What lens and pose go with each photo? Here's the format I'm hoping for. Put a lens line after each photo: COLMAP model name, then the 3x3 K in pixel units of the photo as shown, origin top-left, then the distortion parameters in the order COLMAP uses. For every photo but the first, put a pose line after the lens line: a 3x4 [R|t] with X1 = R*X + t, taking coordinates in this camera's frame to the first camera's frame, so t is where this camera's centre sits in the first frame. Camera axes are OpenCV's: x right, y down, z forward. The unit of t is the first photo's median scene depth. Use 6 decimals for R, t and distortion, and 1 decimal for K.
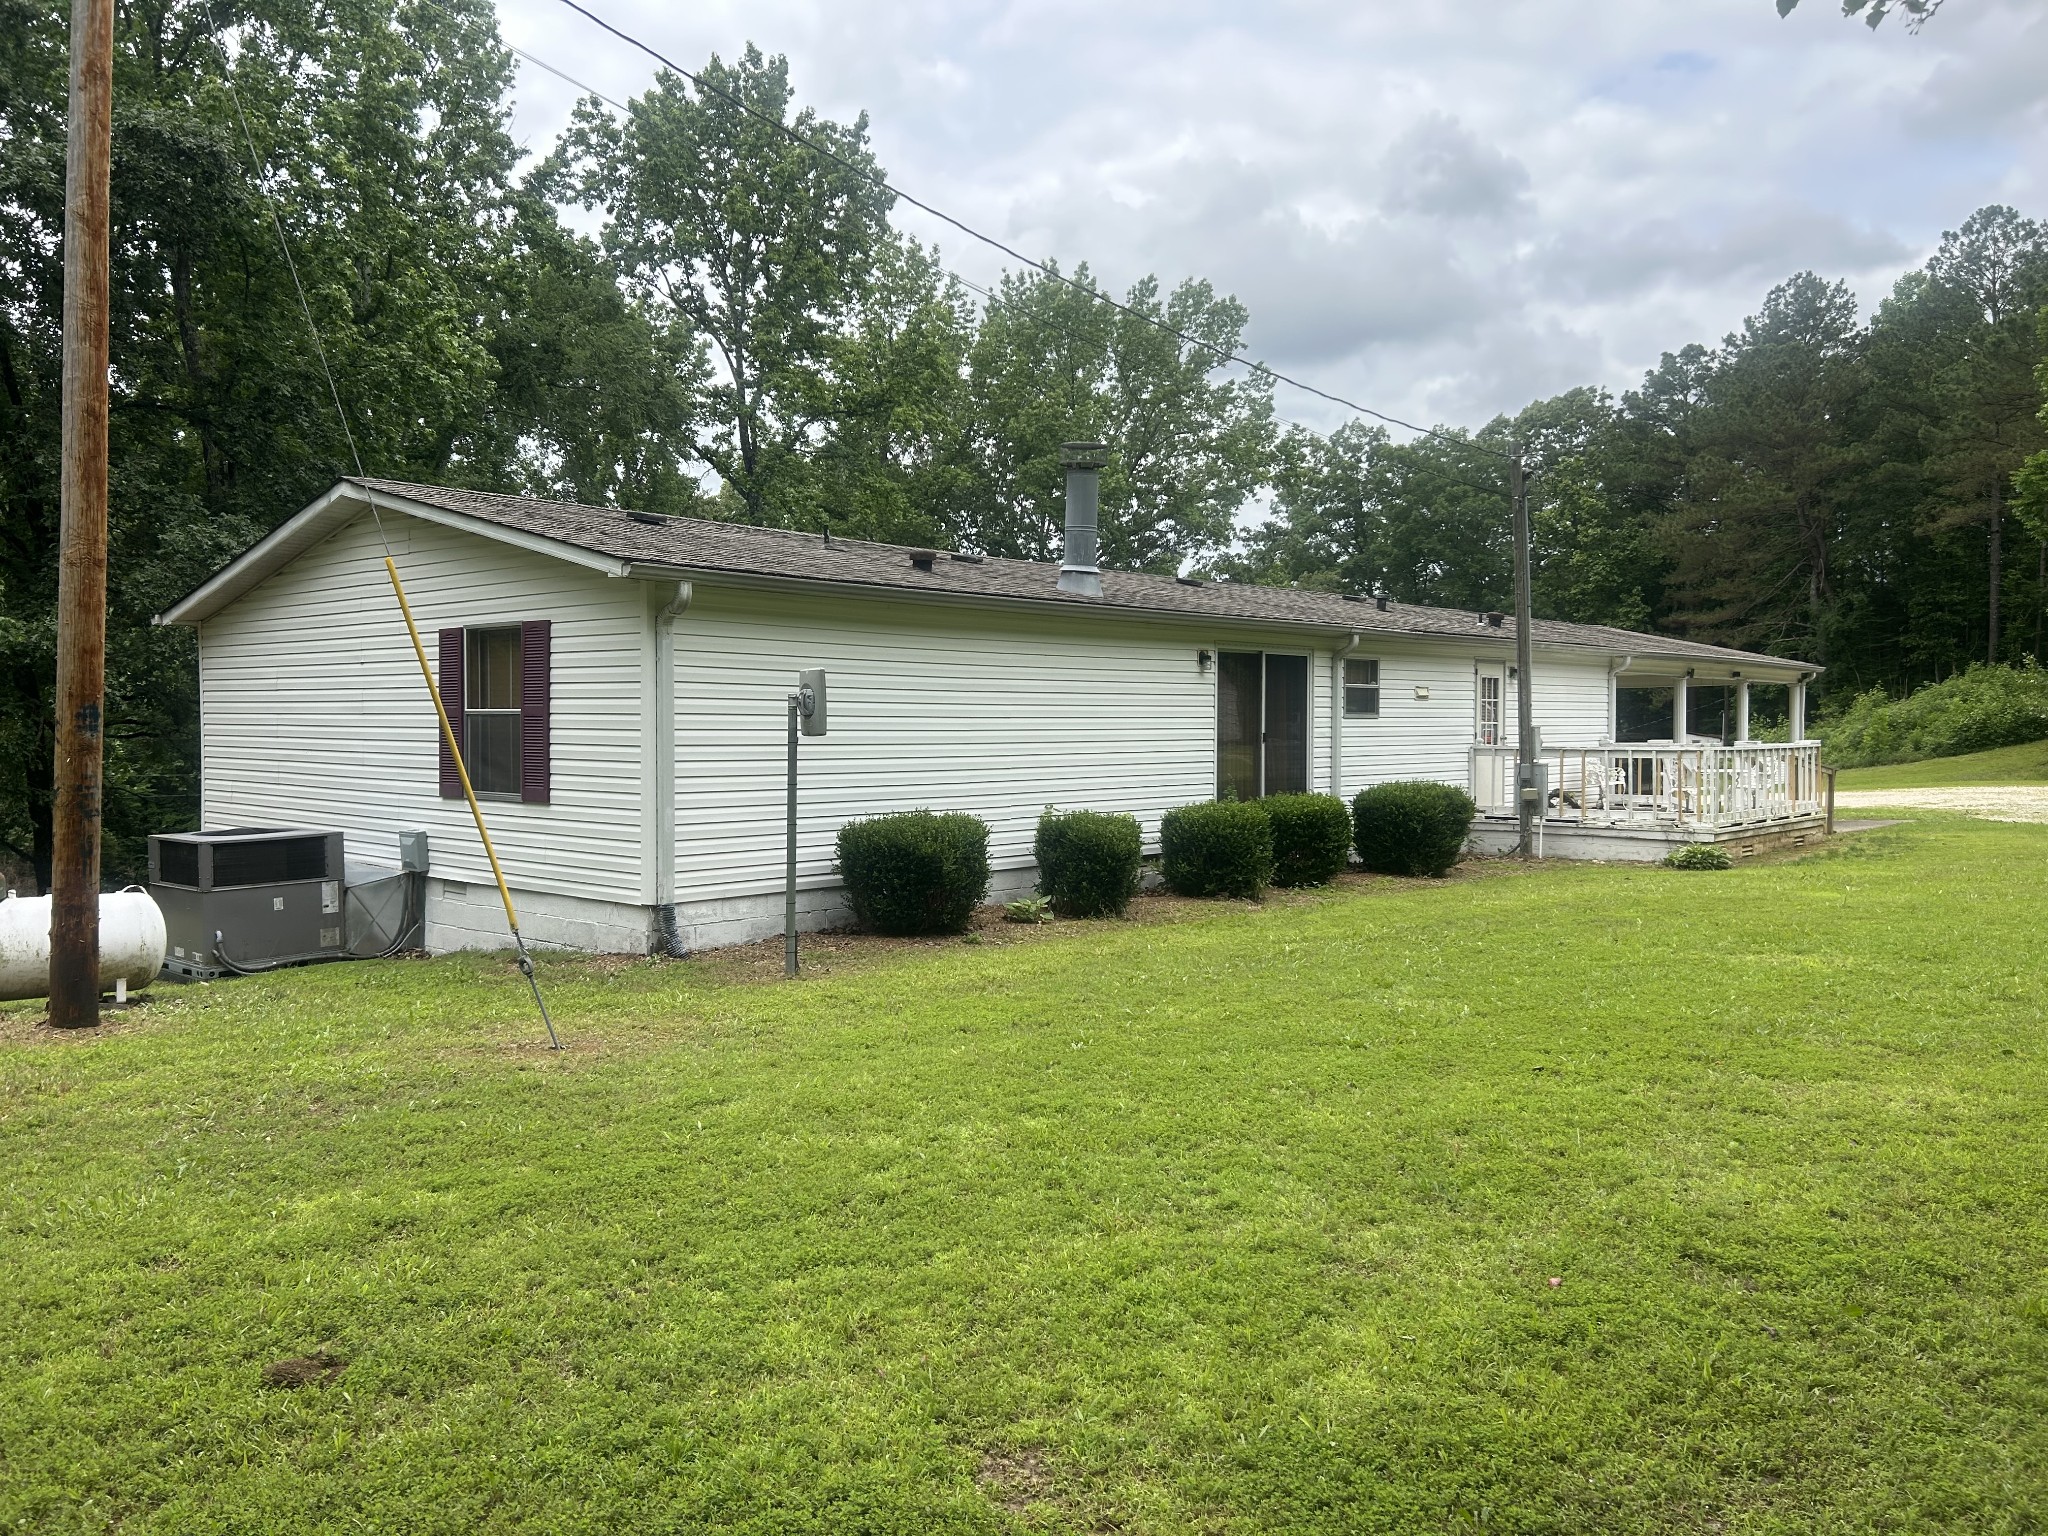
lens RADIAL K [[1584.9, 0, 1015.0], [0, 1584.9, 761.9], [0, 0, 1]] dist [0.021402, 0.000074]
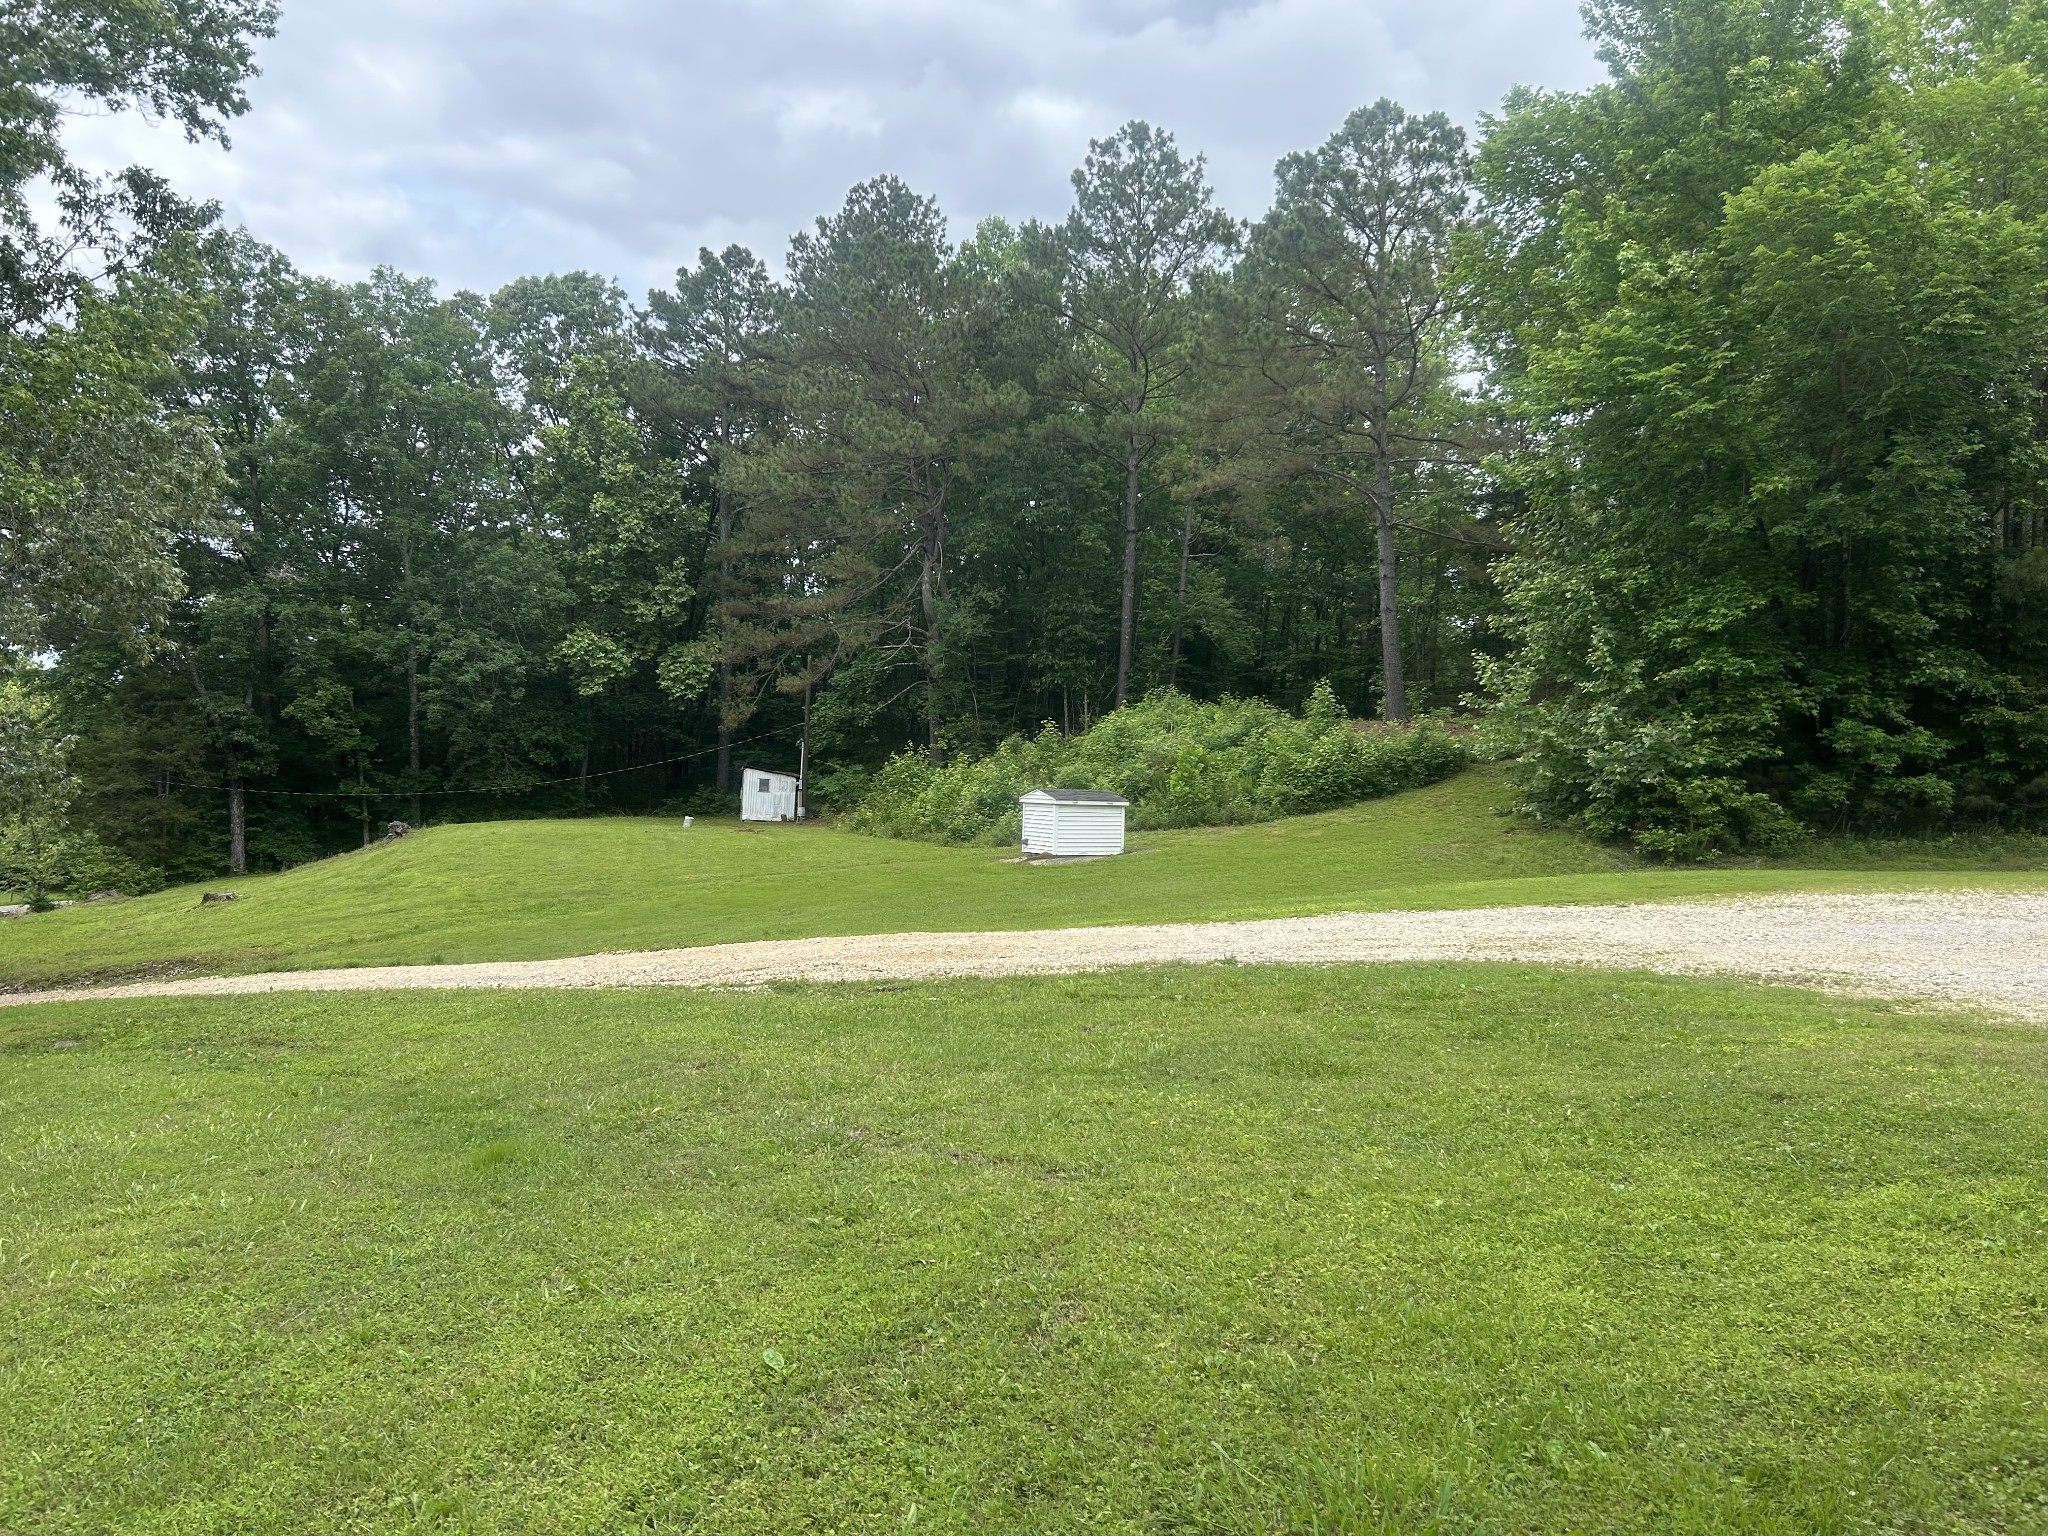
lens RADIAL K [[1565.1, 0, 1028.6], [0, 1565.1, 758.4], [0, 0, 1]] dist [0.088542, -0.074975]
pose [[0.741276, 0.042741, 0.669838, 0.109534], [-0.024510, 0.999029, -0.036622, -0.000102], [-0.670753, 0.010729, 0.741603, 0.945388]]
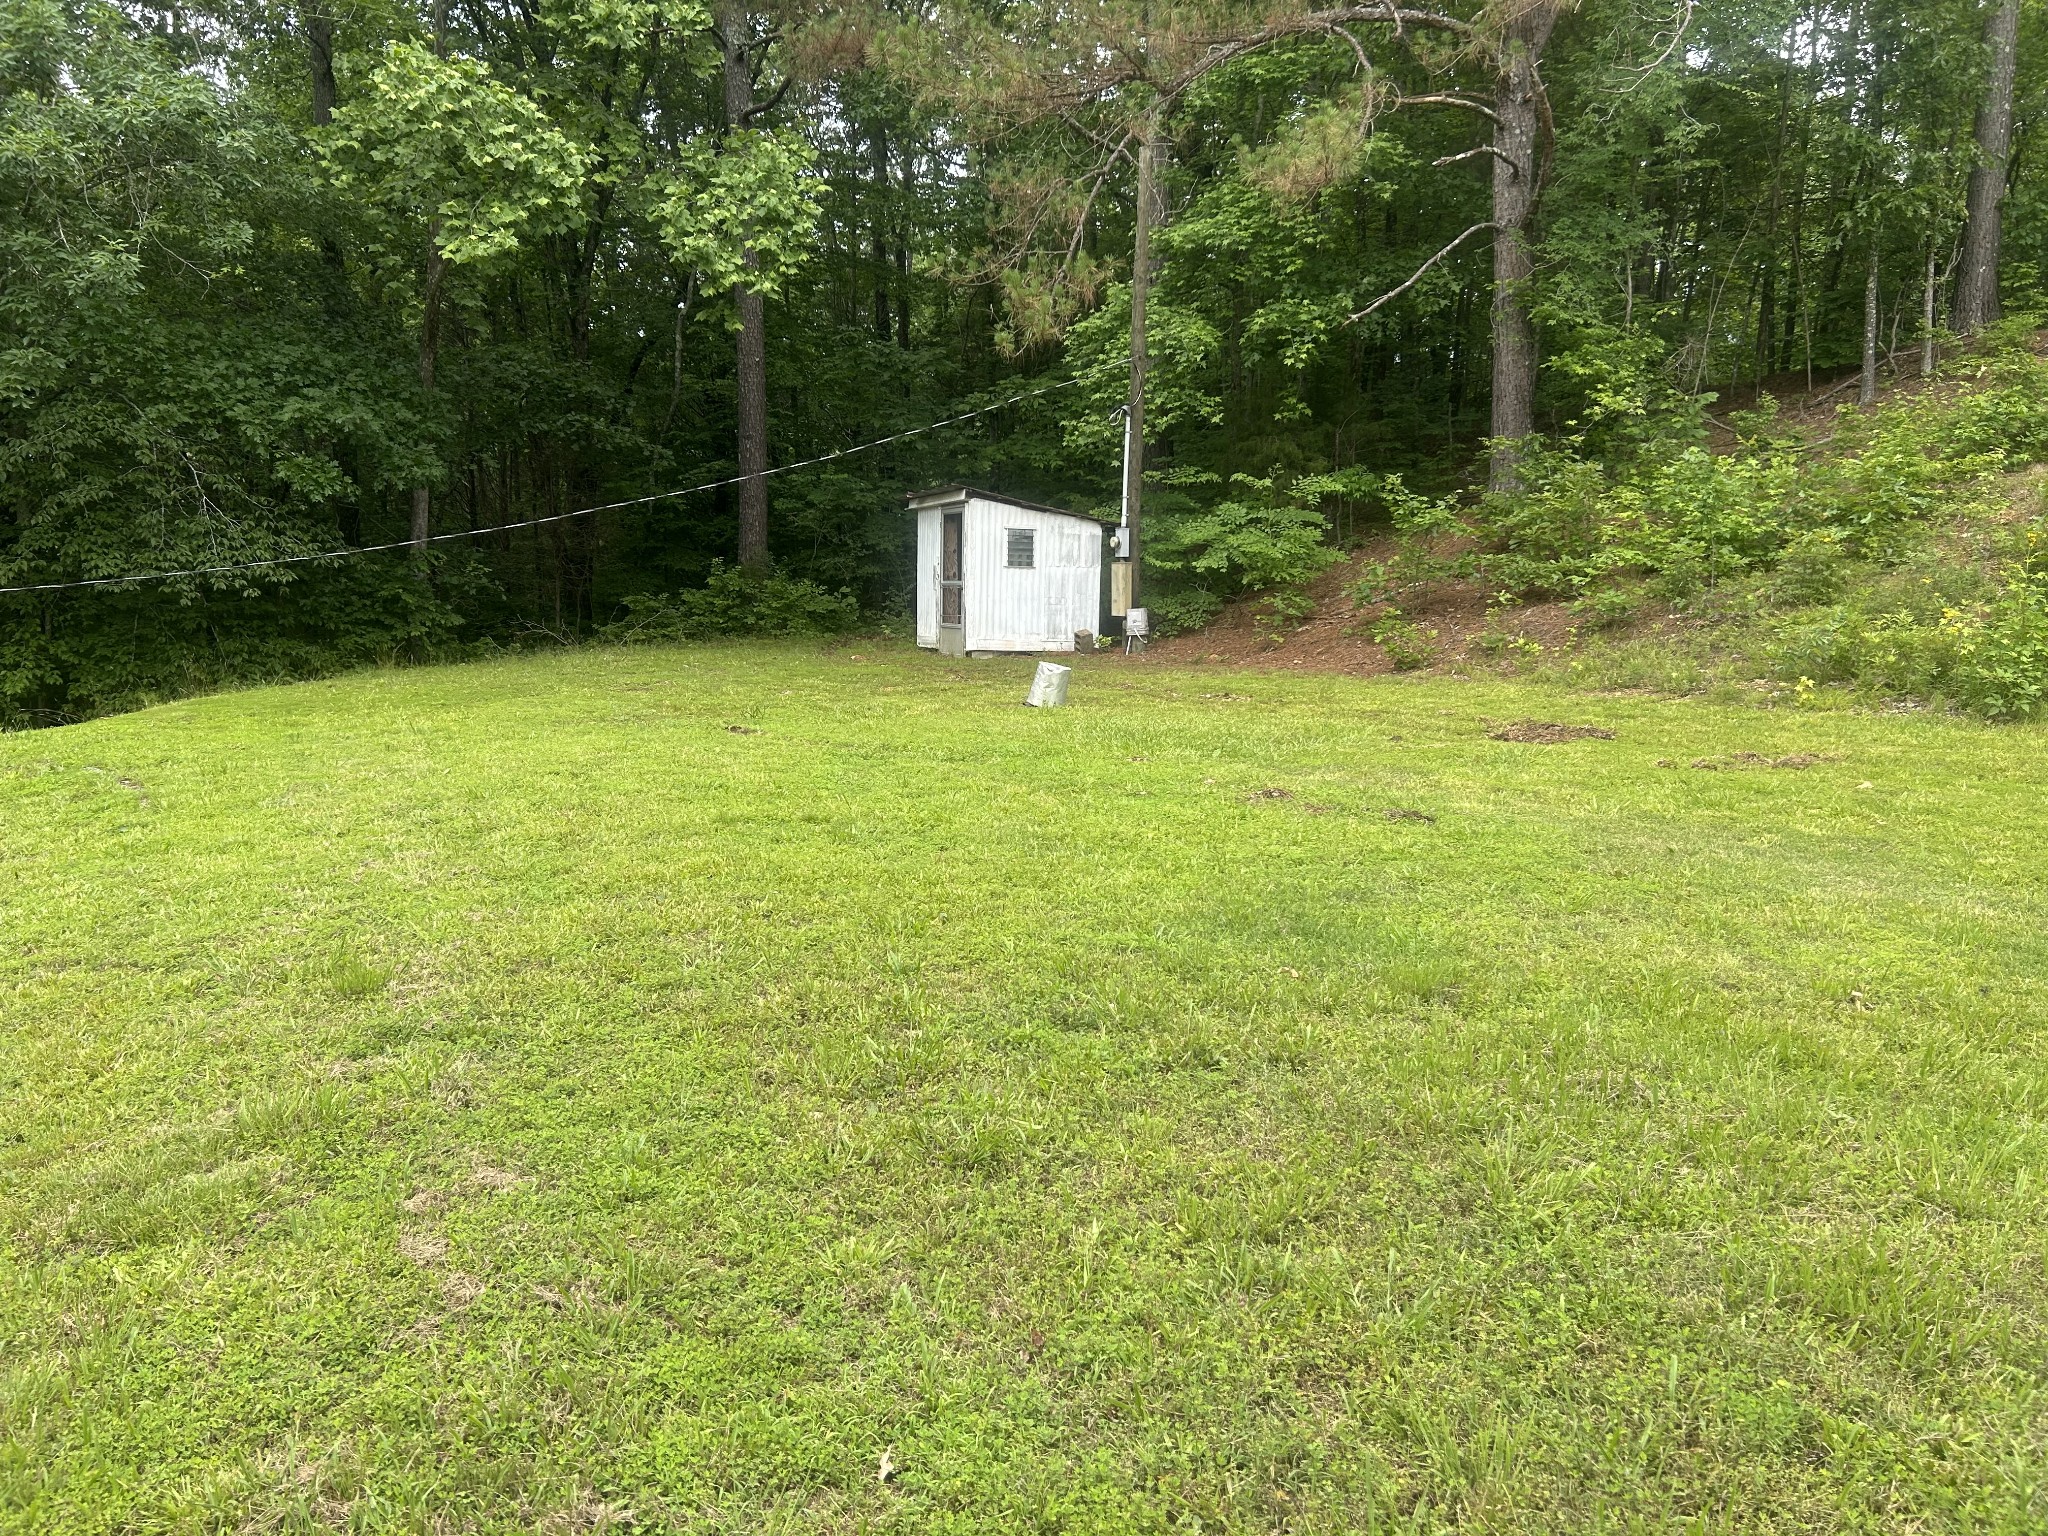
lens RADIAL K [[1565.1, 0, 1028.6], [0, 1565.1, 758.4], [0, 0, 1]] dist [0.088542, -0.074975]
pose [[0.611081, -0.083315, 0.787171, 0.550589], [0.009356, 0.995136, 0.098063, -0.004775], [-0.791513, -0.052559, 0.608888, 1.983308]]
